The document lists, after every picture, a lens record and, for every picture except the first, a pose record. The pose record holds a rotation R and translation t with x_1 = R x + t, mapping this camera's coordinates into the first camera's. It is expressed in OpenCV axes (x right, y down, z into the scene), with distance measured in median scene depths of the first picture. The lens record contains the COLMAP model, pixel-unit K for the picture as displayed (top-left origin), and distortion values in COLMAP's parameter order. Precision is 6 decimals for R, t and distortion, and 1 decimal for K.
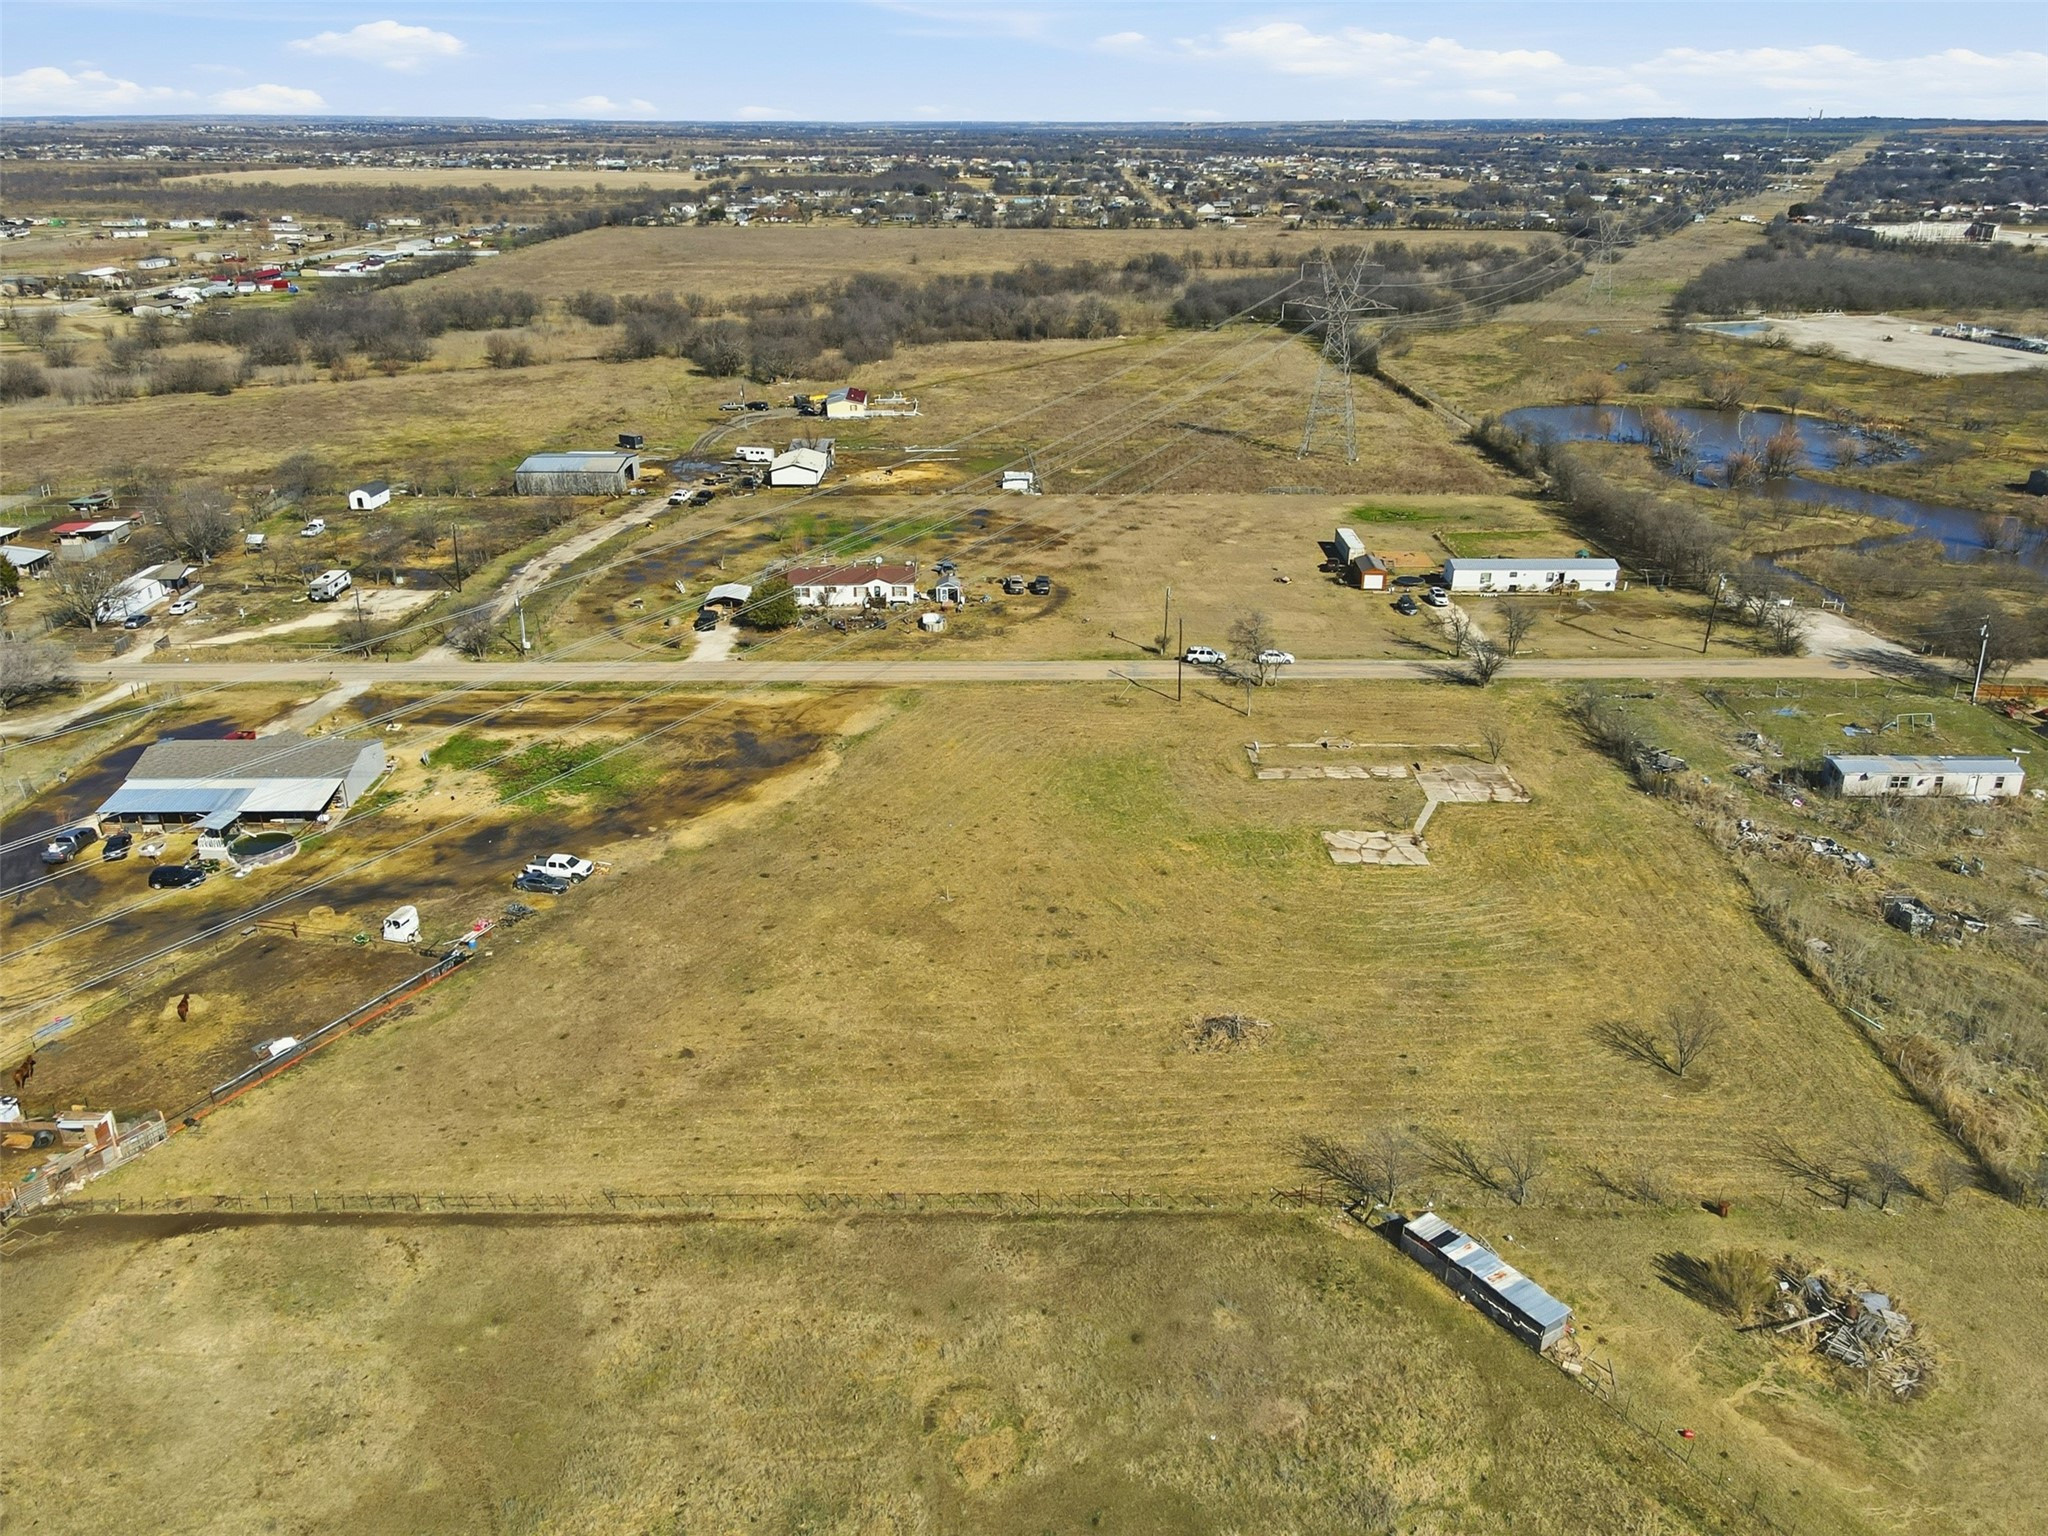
lens RADIAL K [[1521.2, 0, 1024.0], [0, 1521.2, 768.0], [0, 0, 1]] dist [0.019184, 0.004633]
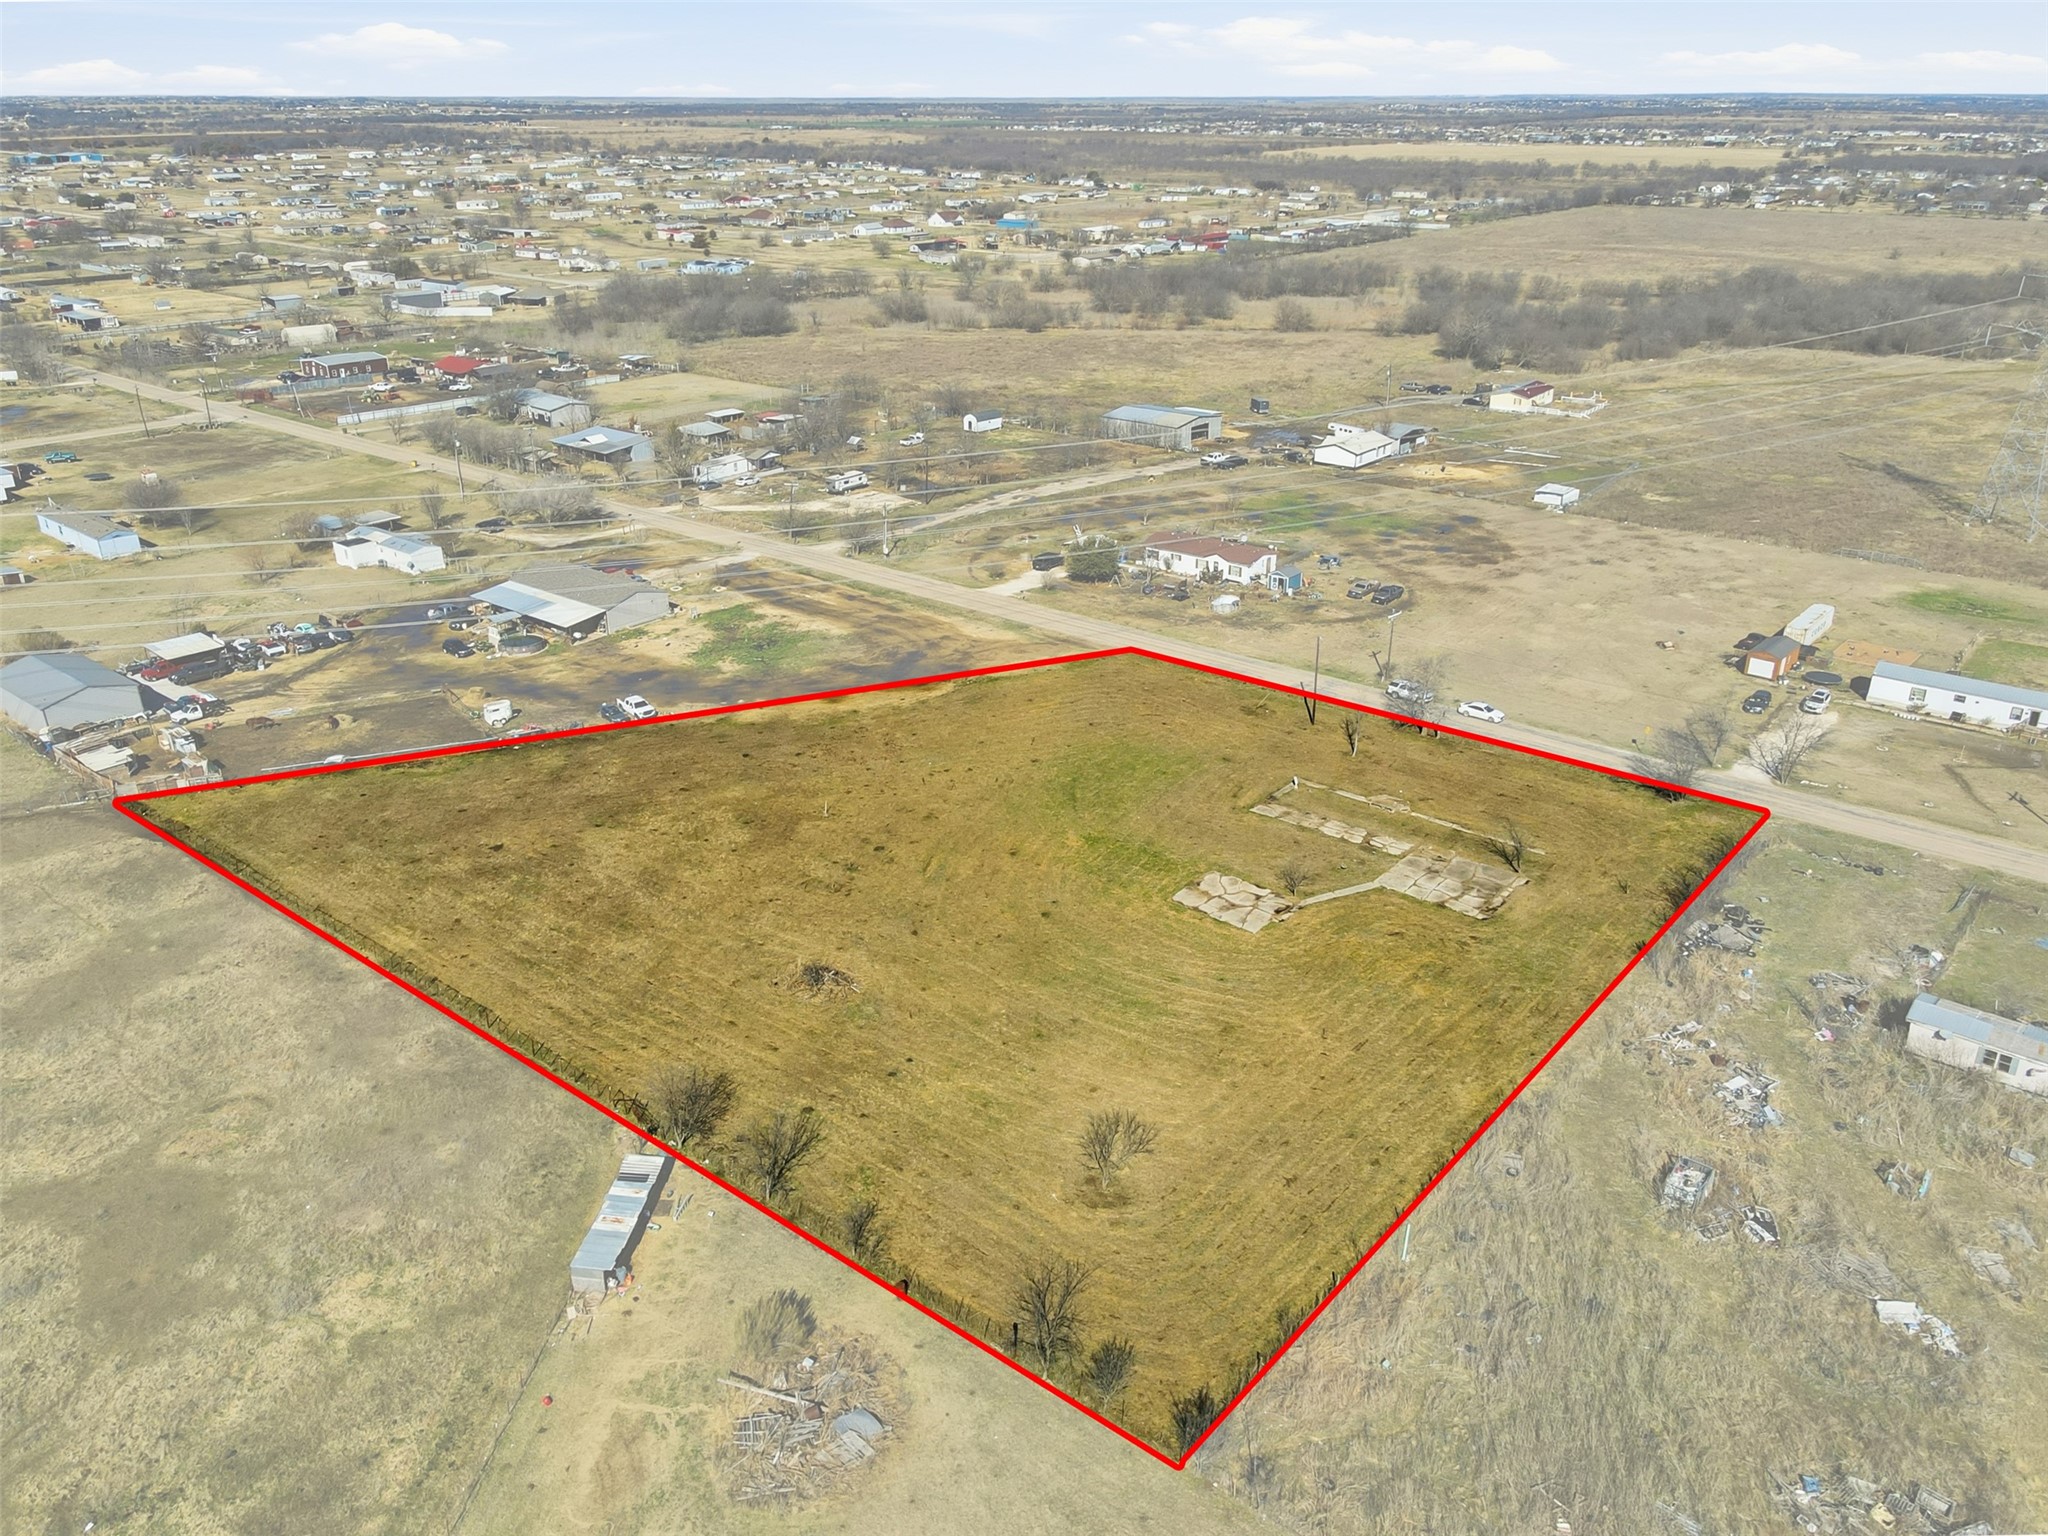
lens RADIAL K [[1521.2, 0, 1024.0], [0, 1521.2, 768.0], [0, 0, 1]] dist [0.019184, 0.004633]
pose [[0.770352, 0.256716, -0.583656, 0.535168], [-0.248770, 0.963834, 0.095589, -0.066267], [0.587087, 0.071559, 0.806355, 0.157525]]
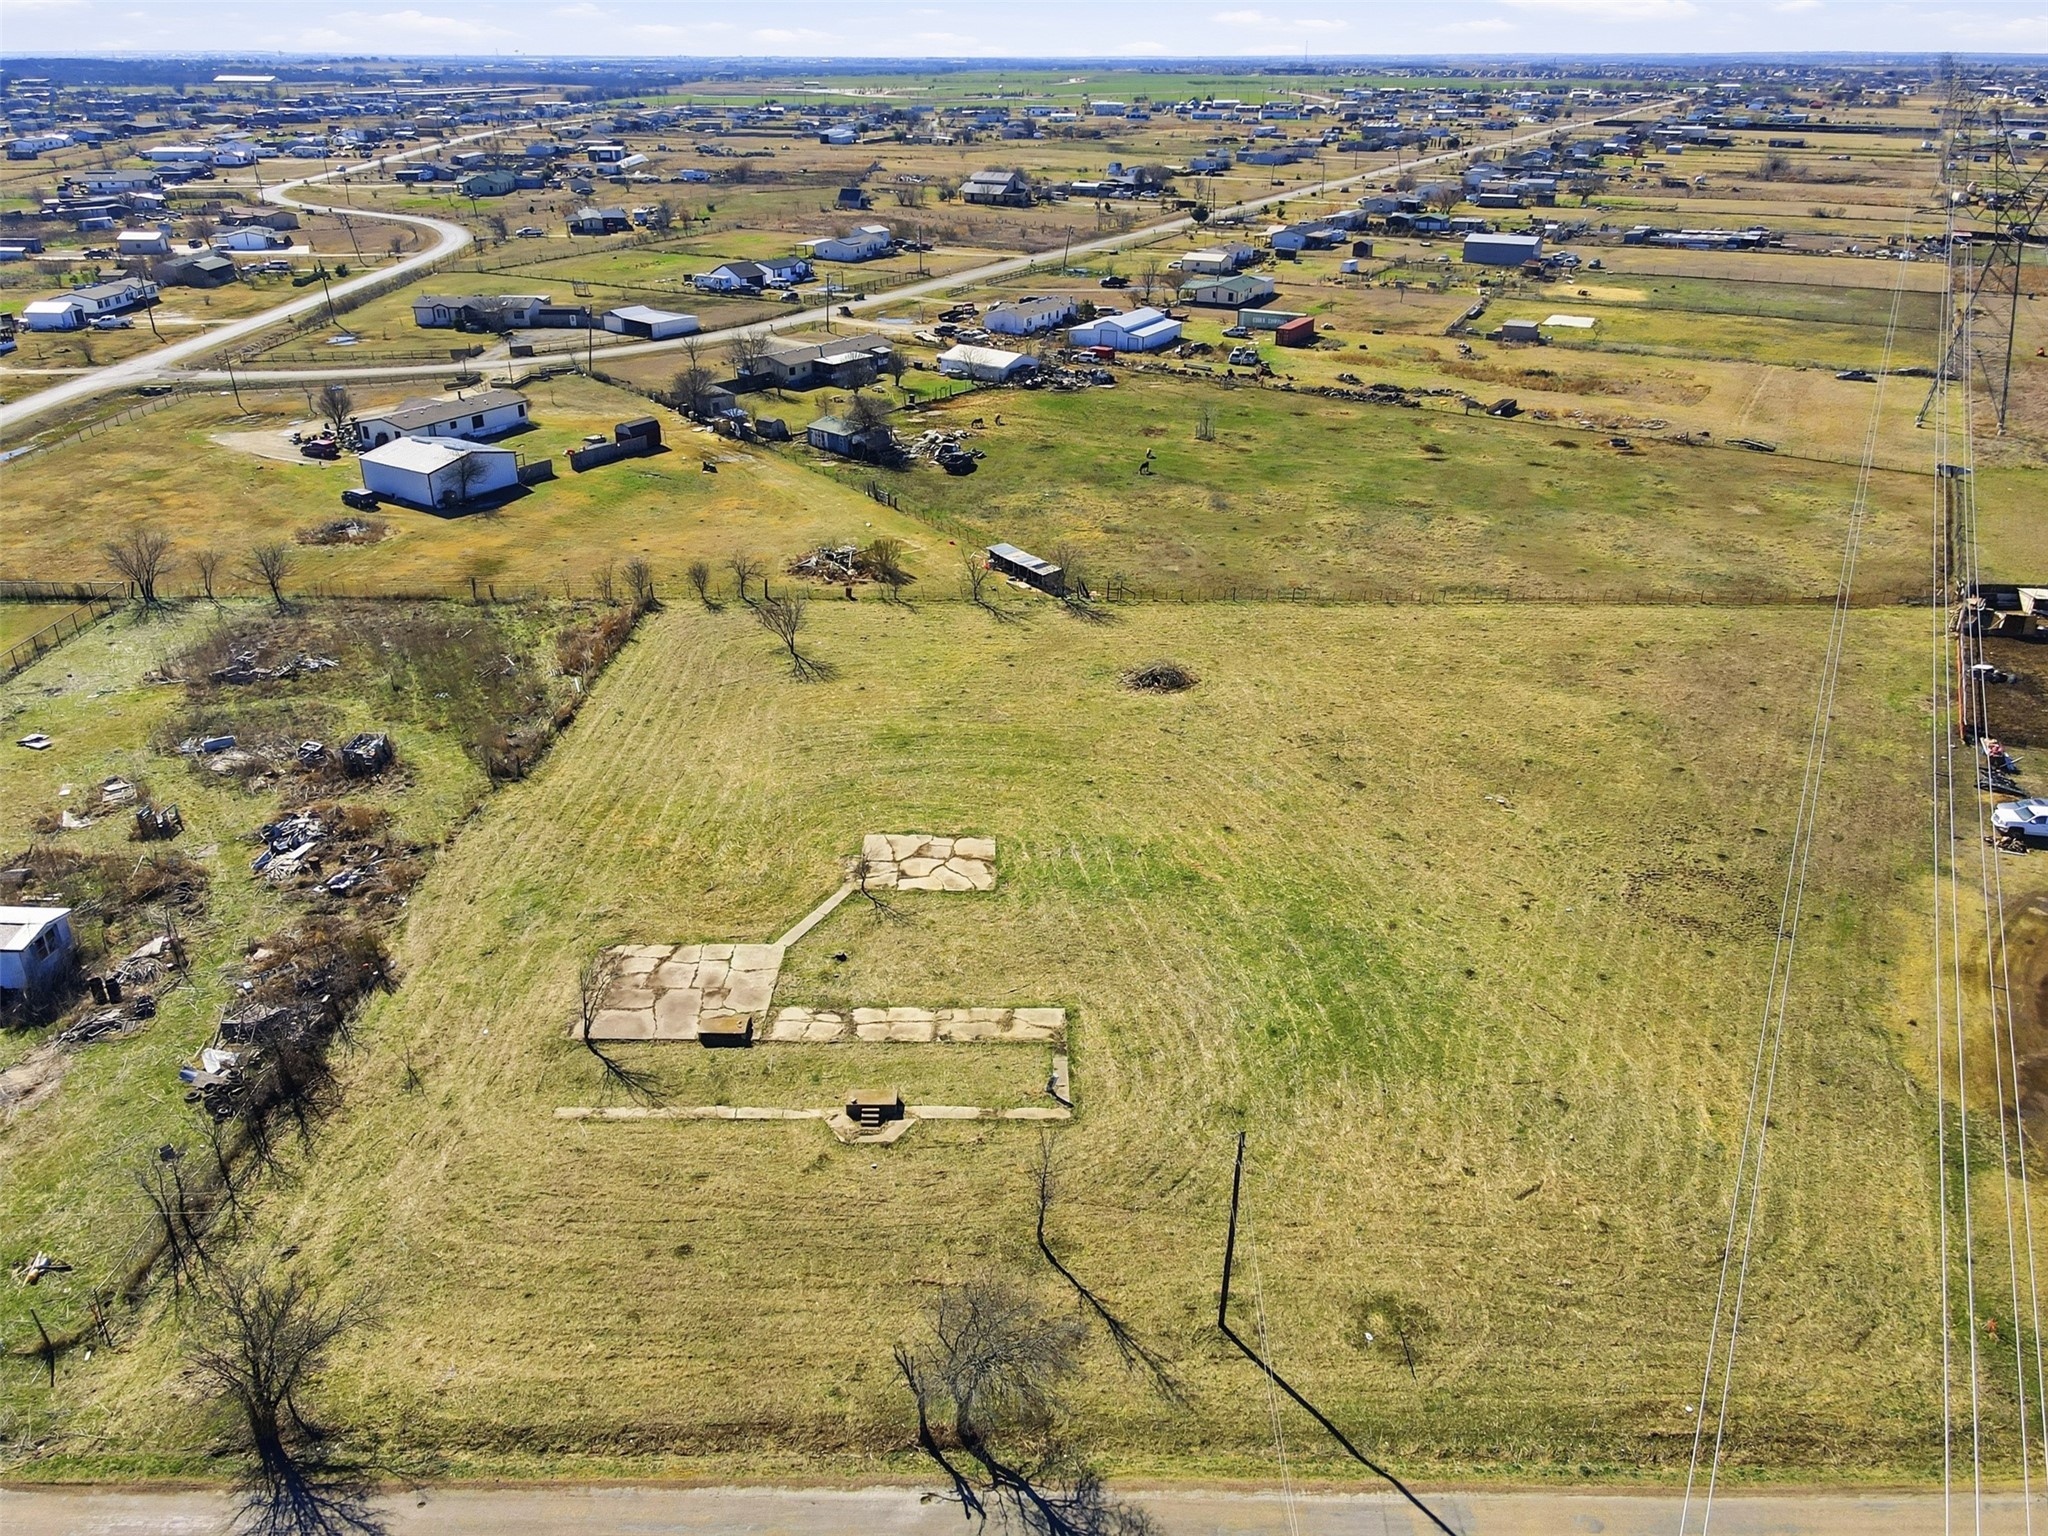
lens RADIAL K [[1504.8, 0, 1015.6], [0, 1504.8, 765.4], [0, 0, 1]] dist [0.006044, 0.032025]
pose [[-0.999966, -0.005078, 0.006424, 0.154224], [0.001506, 0.657103, 0.753799, -0.411423], [-0.008049, 0.753783, -0.657074, 1.179401]]
